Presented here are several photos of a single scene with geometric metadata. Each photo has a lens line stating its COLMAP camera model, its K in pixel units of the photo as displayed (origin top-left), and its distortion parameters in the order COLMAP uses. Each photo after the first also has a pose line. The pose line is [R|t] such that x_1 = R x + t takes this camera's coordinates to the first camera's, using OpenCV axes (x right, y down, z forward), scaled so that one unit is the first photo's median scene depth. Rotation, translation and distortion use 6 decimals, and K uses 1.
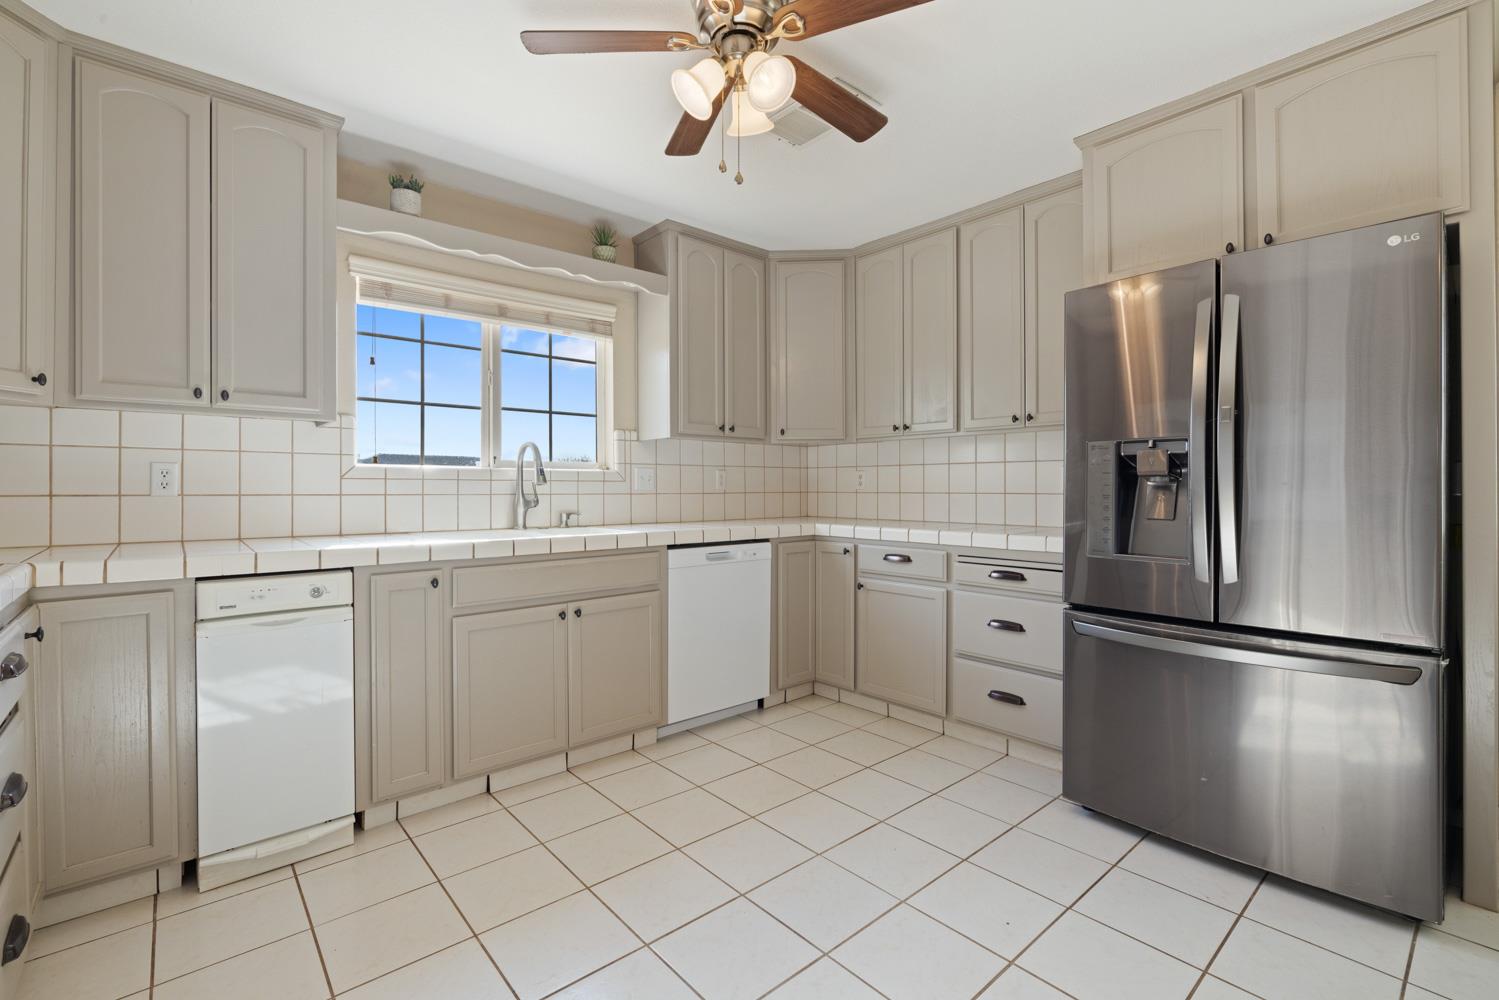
lens RADIAL K [[662.8, 0, 760.8], [0, 662.8, 484.2], [0, 0, 1]] dist [-0.007179, 0.000434]
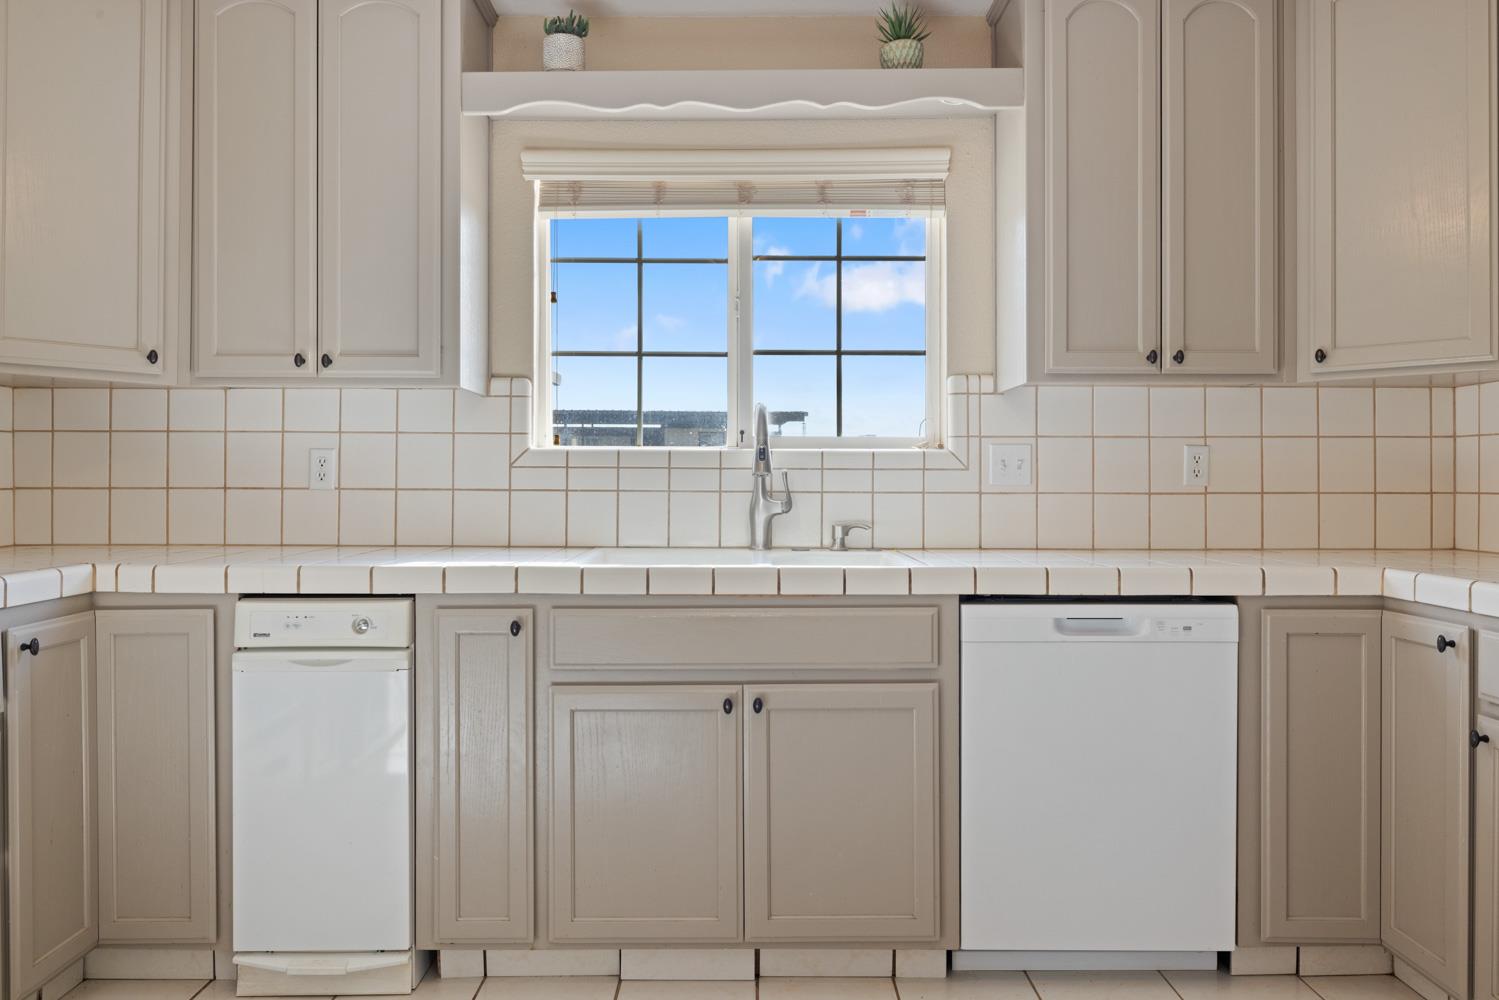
lens RADIAL K [[1016.7, 0, 751.8], [0, 1016.7, 478.6], [0, 0, 1]] dist [-0.004012, 0.002938]
pose [[0.746293, 0.000107, -0.665617, 0.260991], [0.000820, 0.999999, 0.001080, 0.002369], [0.665617, -0.001351, 0.746293, 0.321729]]
